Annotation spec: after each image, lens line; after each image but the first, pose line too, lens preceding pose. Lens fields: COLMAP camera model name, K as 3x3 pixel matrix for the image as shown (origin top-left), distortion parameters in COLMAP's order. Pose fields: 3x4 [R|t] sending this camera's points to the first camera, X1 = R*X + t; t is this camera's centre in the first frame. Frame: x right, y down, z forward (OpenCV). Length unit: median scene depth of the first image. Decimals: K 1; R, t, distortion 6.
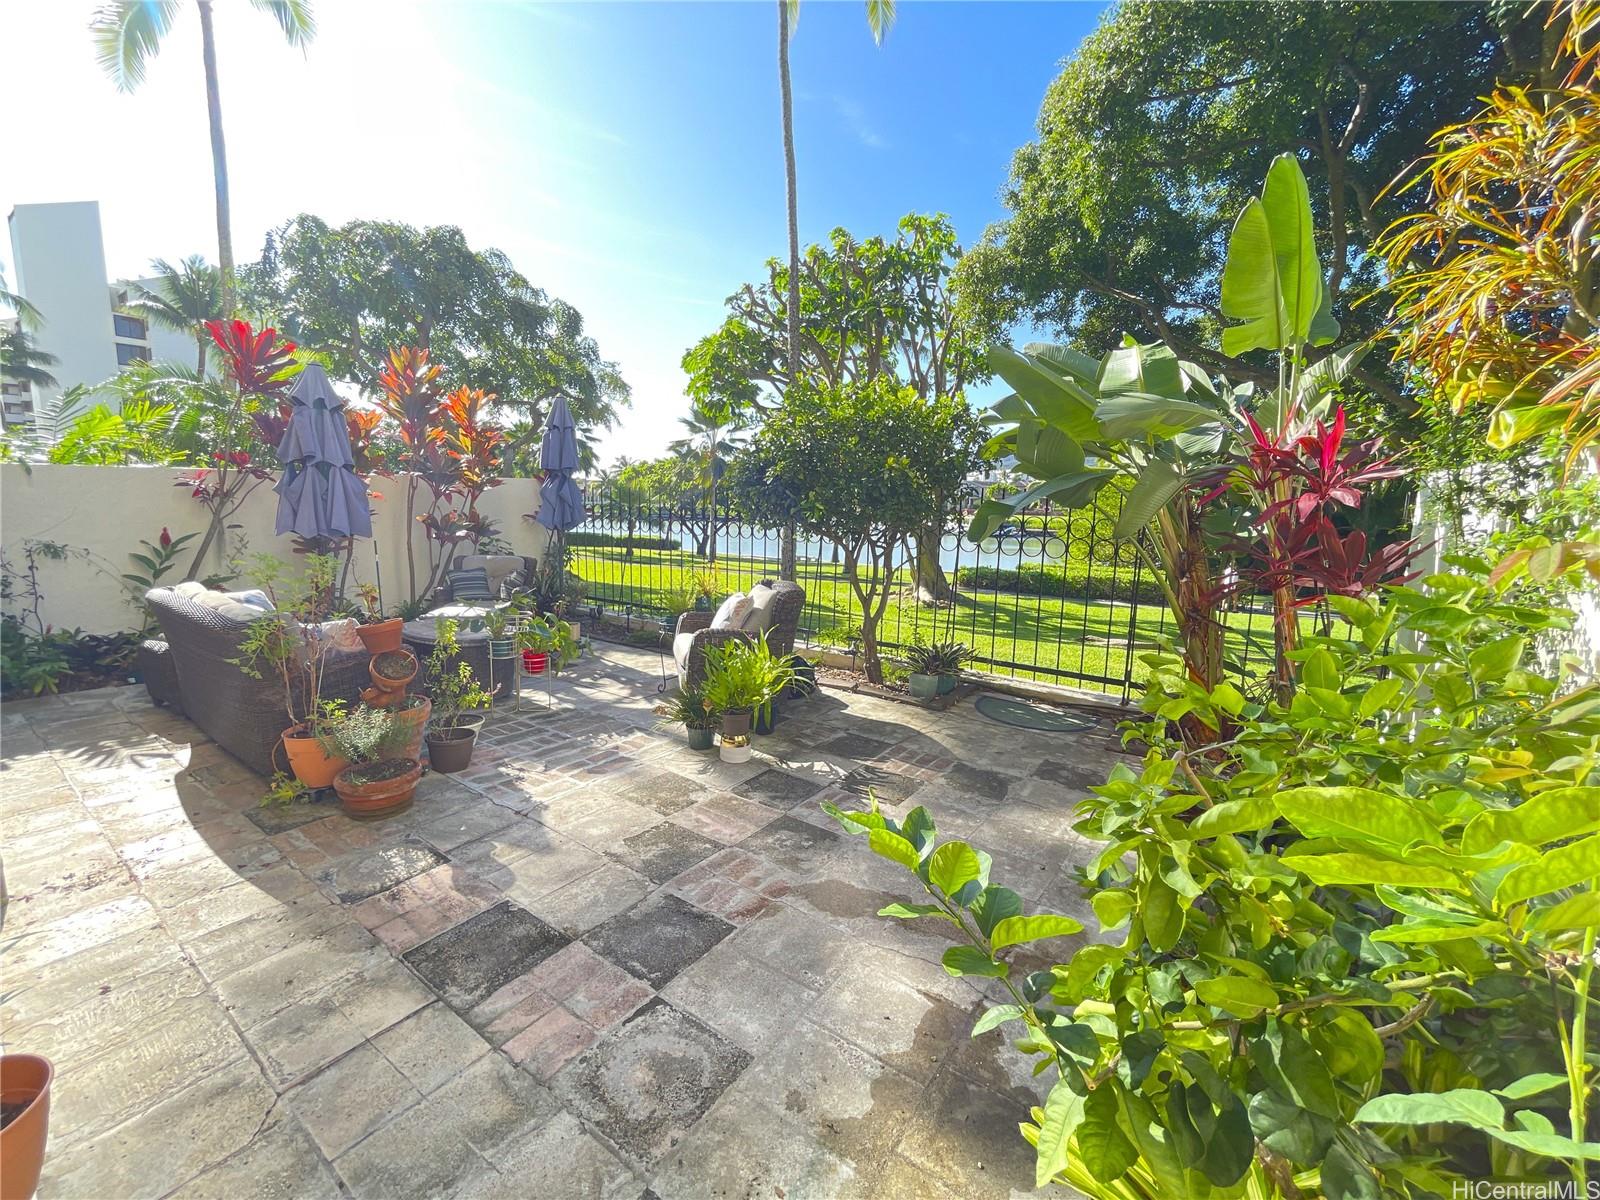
lens RADIAL K [[654.5, 0, 803.4], [0, 654.5, 603.1], [0, 0, 1]] dist [0.002086, -0.000651]
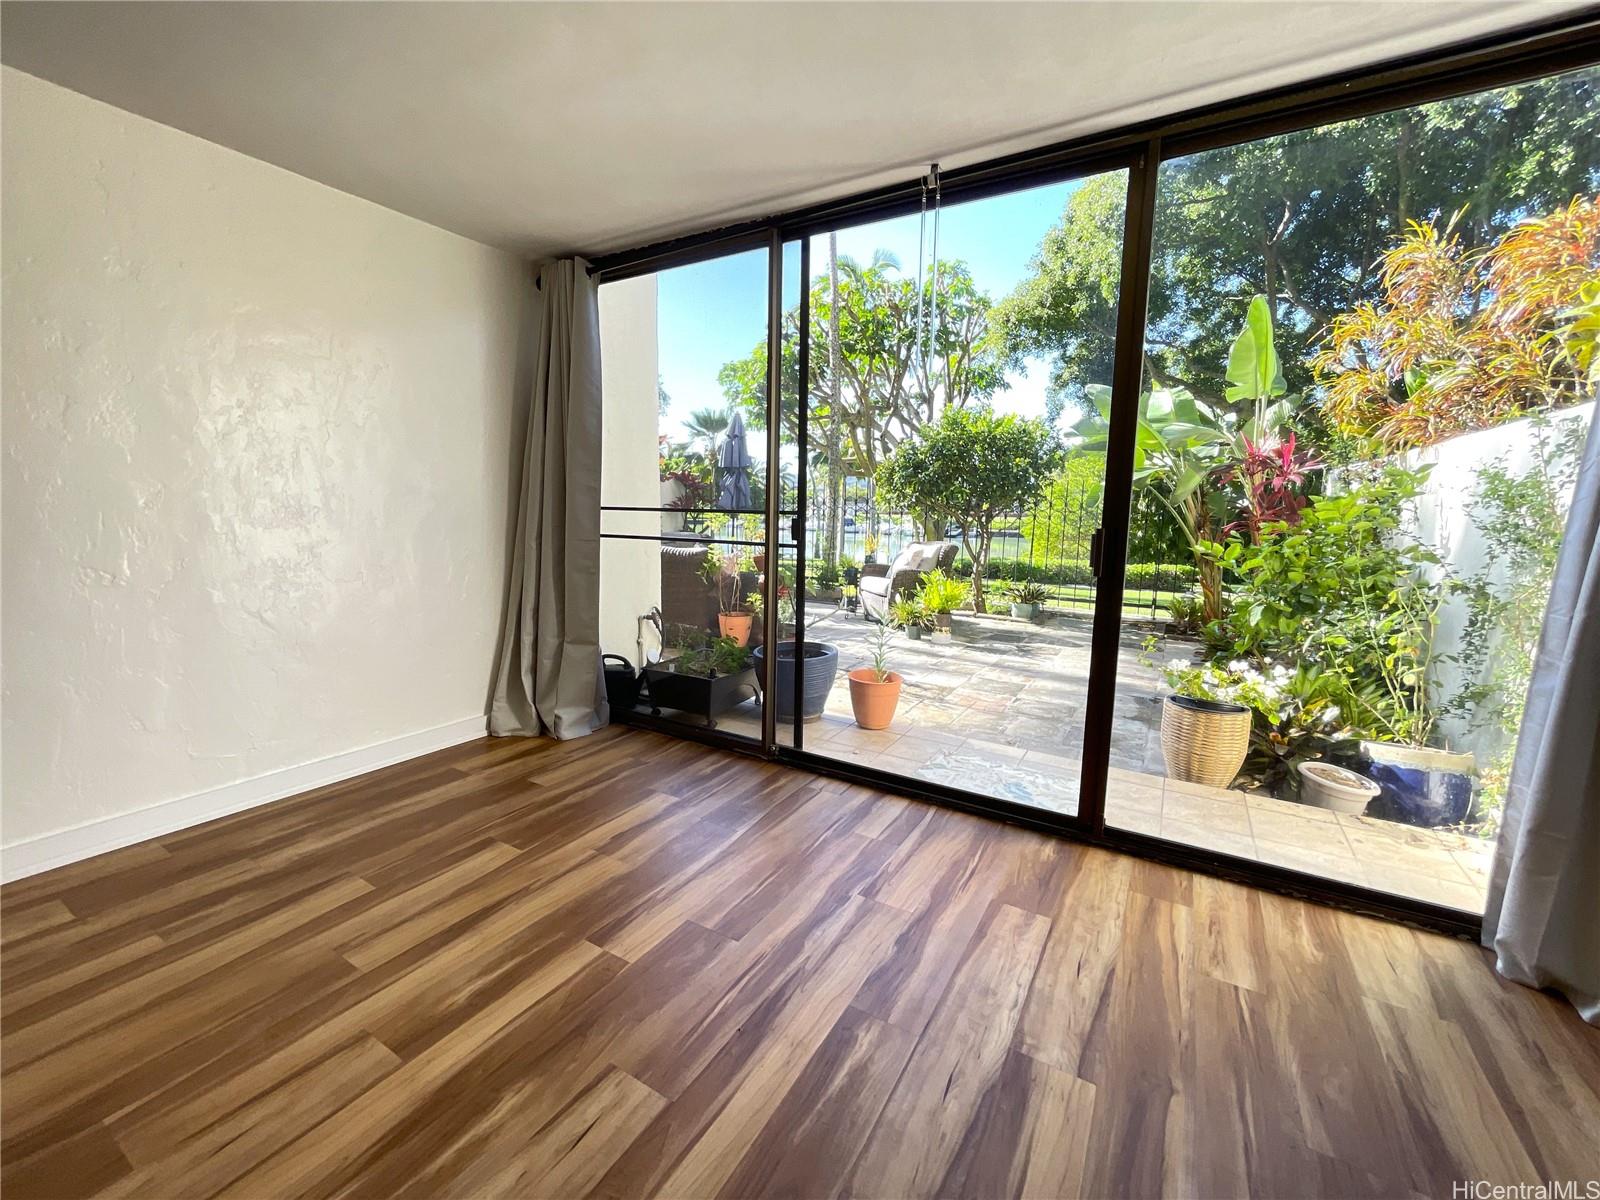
lens RADIAL K [[654.5, 0, 805.9], [0, 654.5, 604.3], [0, 0, 1]] dist [0.002086, -0.000651]
pose [[0.996637, -0.013644, 0.080804, -0.128338], [0.013880, 0.999901, -0.002357, 0.031608], [-0.080764, 0.003471, 0.996727, -0.134343]]
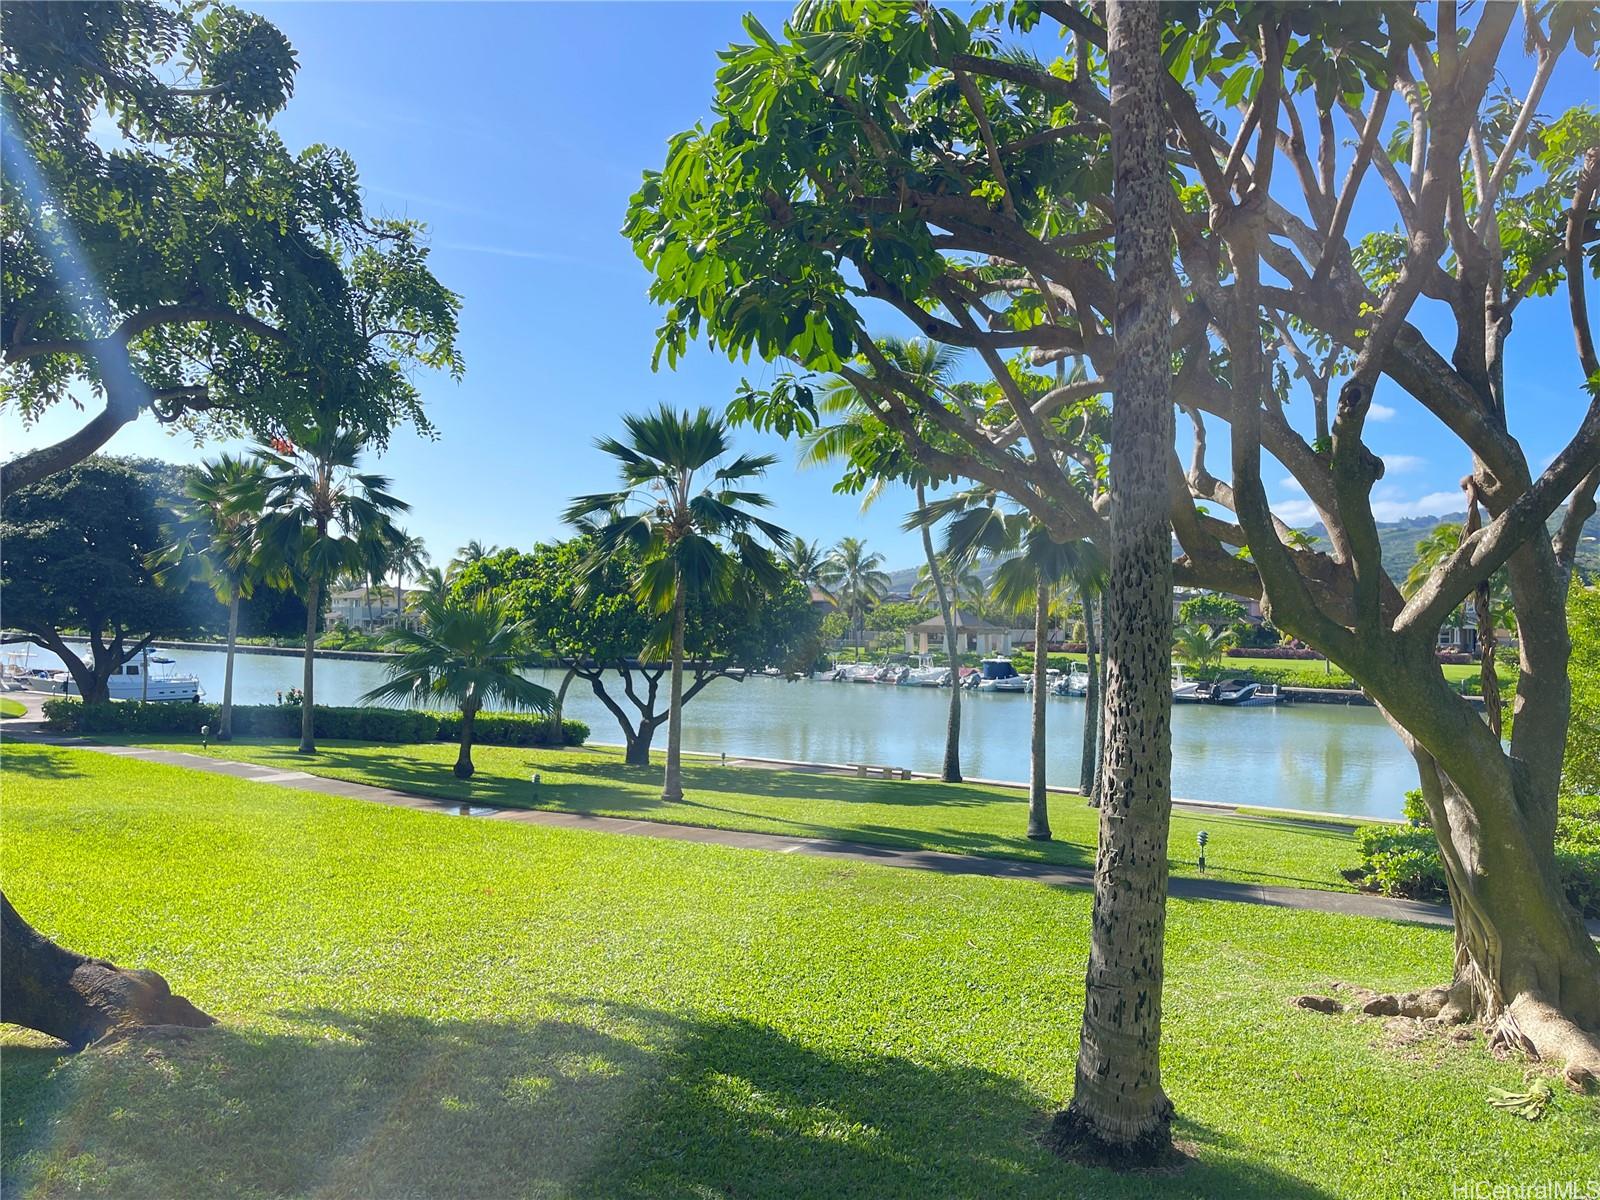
lens RADIAL K [[1209.8, 0, 812.7], [0, 1209.8, 607.6], [0, 0, 1]] dist [0.057587, -0.064075]
pose [[0.999978, -0.003405, 0.005628, -0.101674], [0.004307, 0.985638, -0.168819, -0.091098], [-0.004973, 0.168839, 0.985631, 0.459698]]
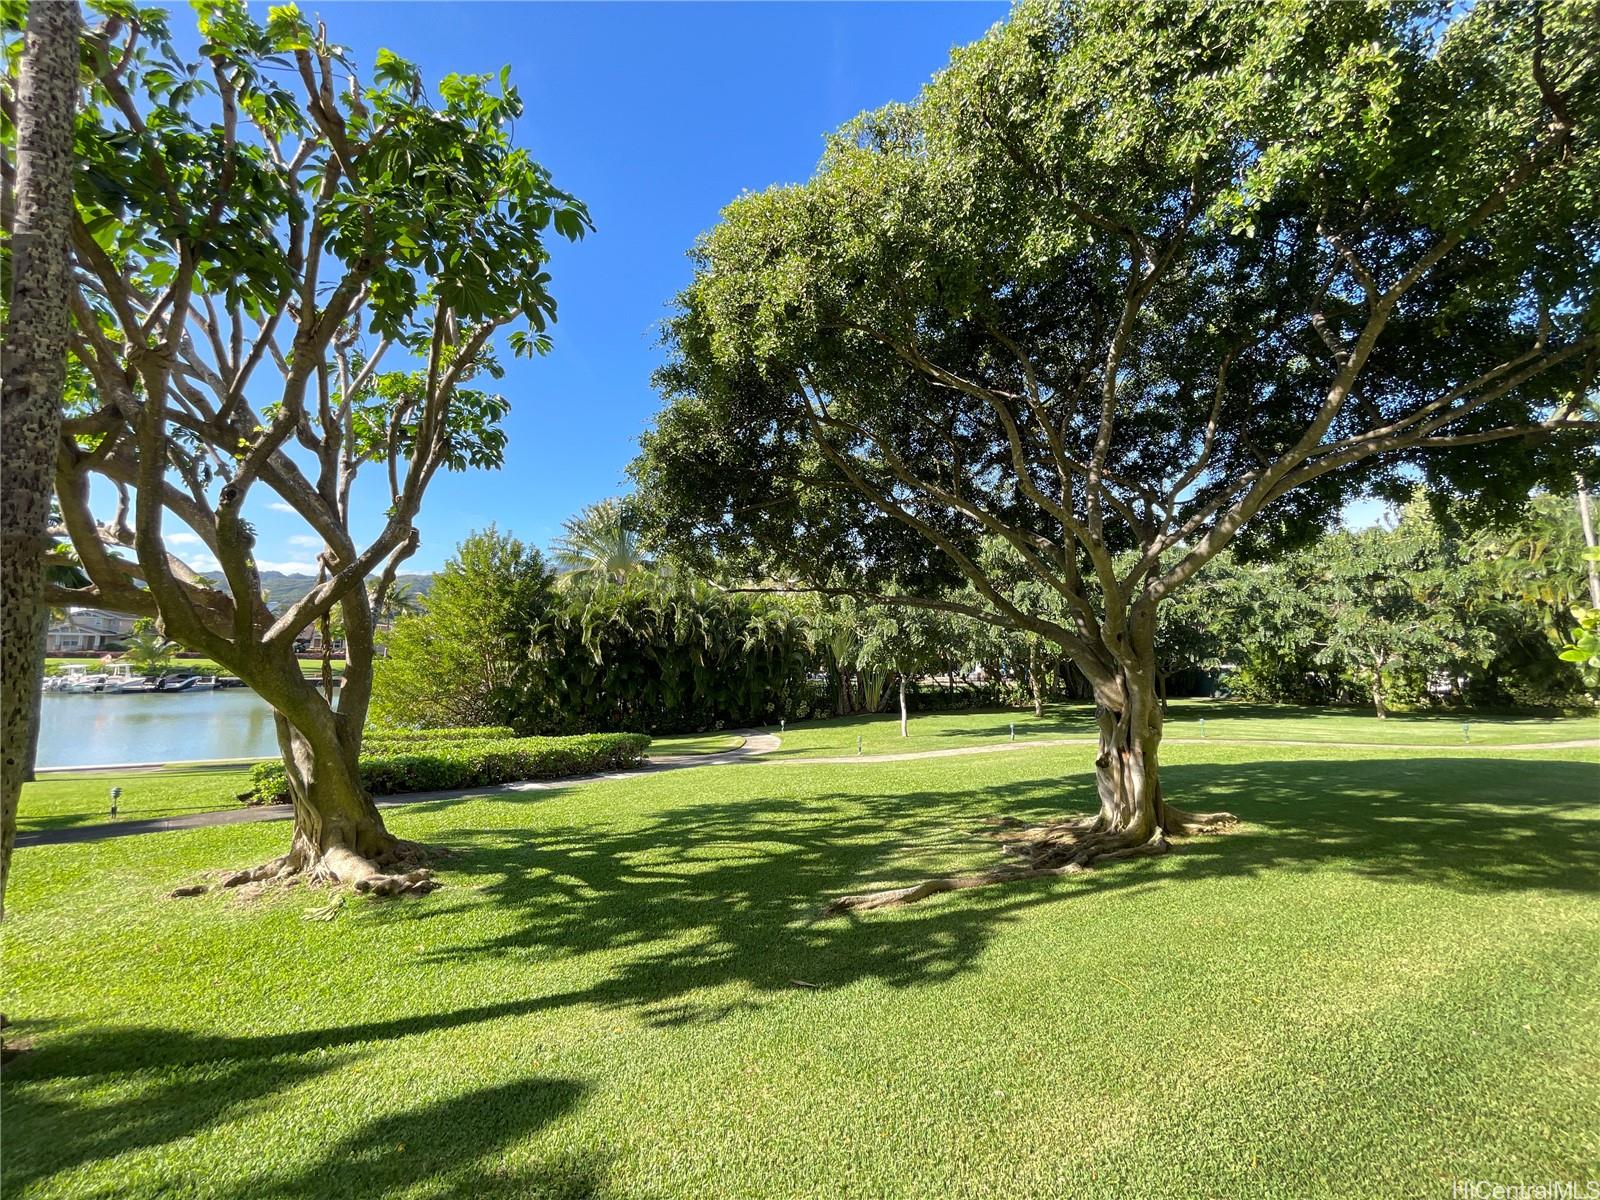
lens RADIAL K [[654.5, 0, 785.6], [0, 654.5, 592.4], [0, 0, 1]] dist [0.002086, -0.000651]
pose [[0.473390, 0.065233, 0.878434, -0.082966], [0.129938, 0.981173, -0.142886, -0.089638], [-0.871216, 0.181783, 0.456001, 0.444331]]
